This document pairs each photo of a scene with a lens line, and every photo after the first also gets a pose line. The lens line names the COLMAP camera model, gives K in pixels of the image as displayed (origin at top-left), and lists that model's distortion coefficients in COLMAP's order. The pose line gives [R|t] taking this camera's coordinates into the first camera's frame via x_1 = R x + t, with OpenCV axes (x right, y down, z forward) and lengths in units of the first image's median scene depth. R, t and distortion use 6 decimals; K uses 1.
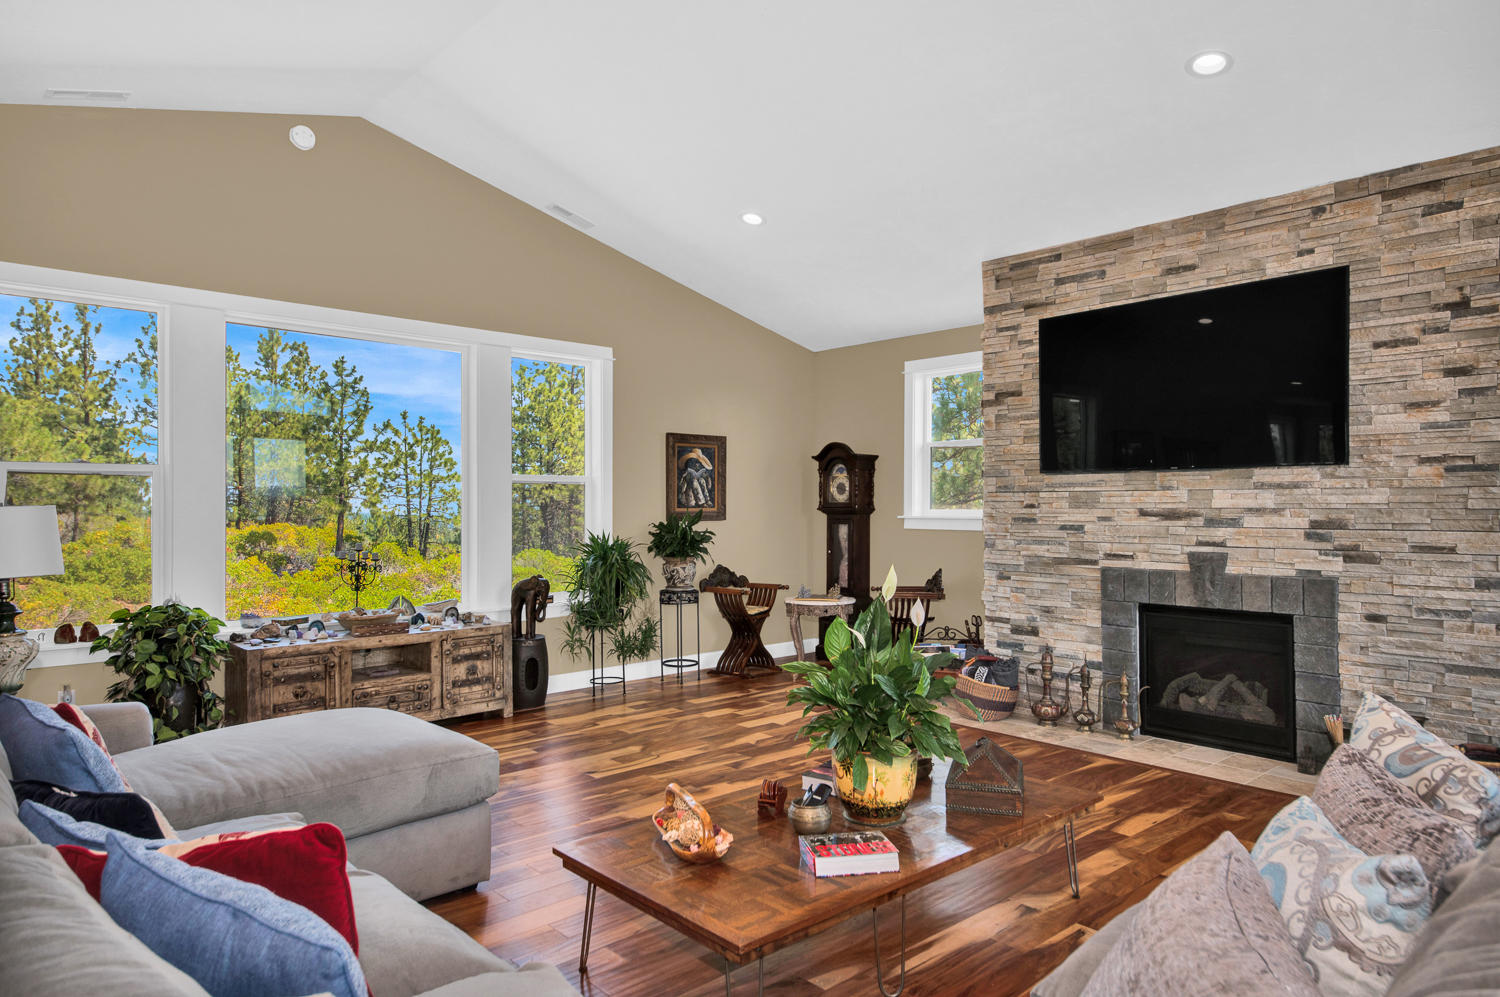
lens RADIAL K [[932.4, 0, 750.0], [0, 932.4, 498.5], [0, 0, 1]] dist [0.045848, -0.000286]
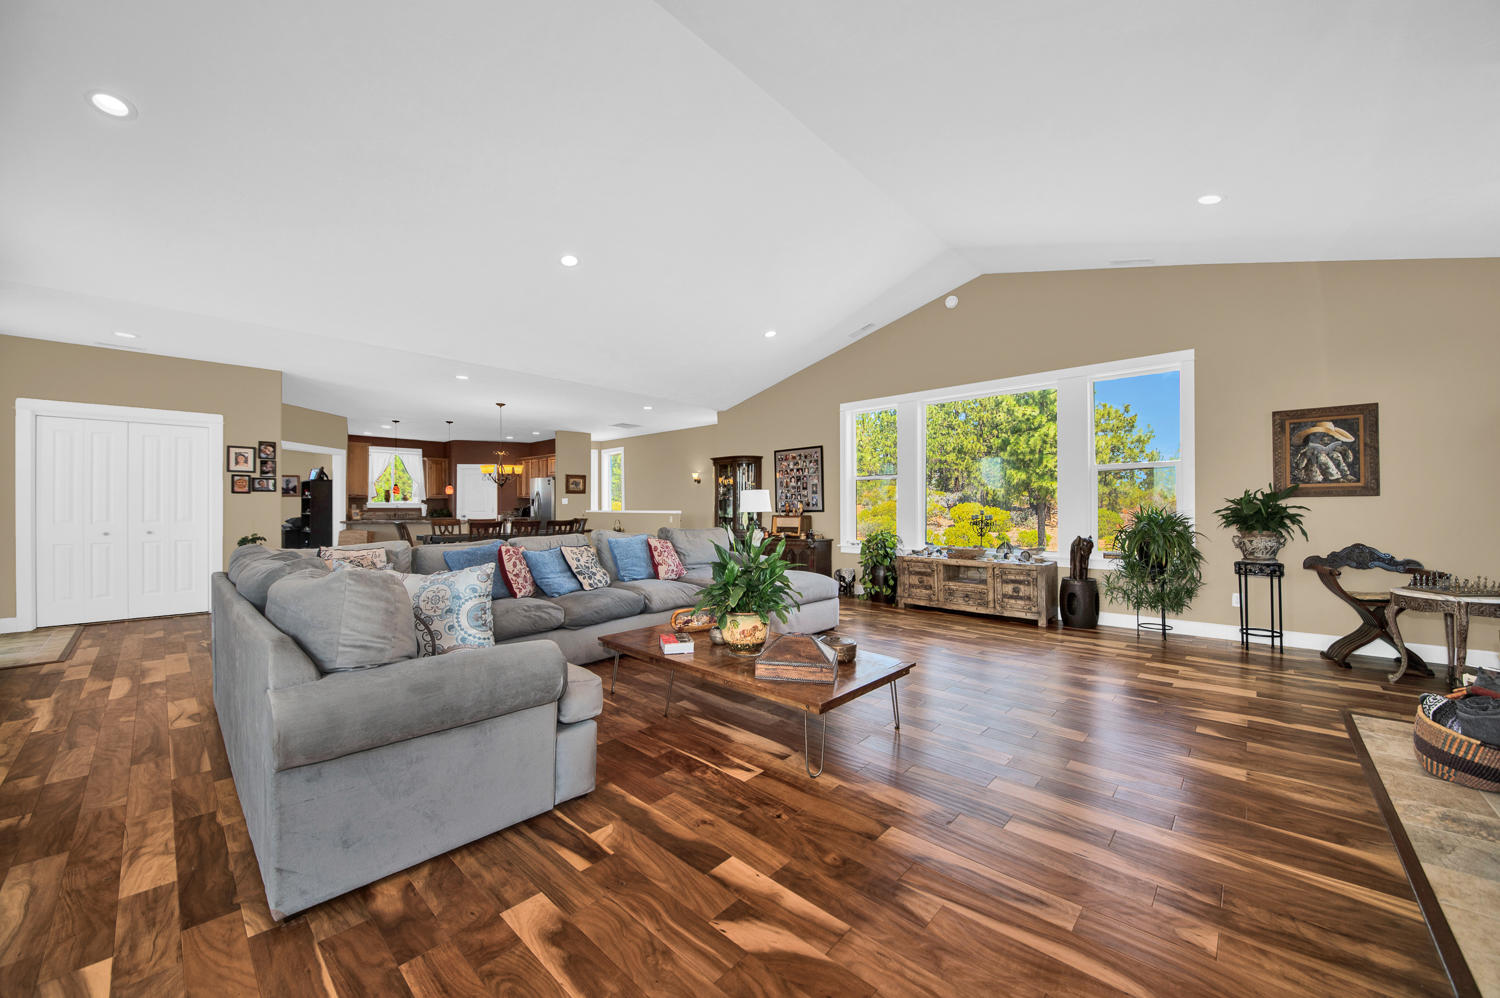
lens RADIAL K [[538.1, 0, 750.0], [0, 538.1, 499.0], [0, 0, 1]] dist [-0.025194, -0.000078]
pose [[0.078683, -0.017979, -0.996738, 0.529720], [0.006411, 0.999826, -0.017528, 0.039235], [0.996879, -0.005011, 0.078784, 0.445819]]
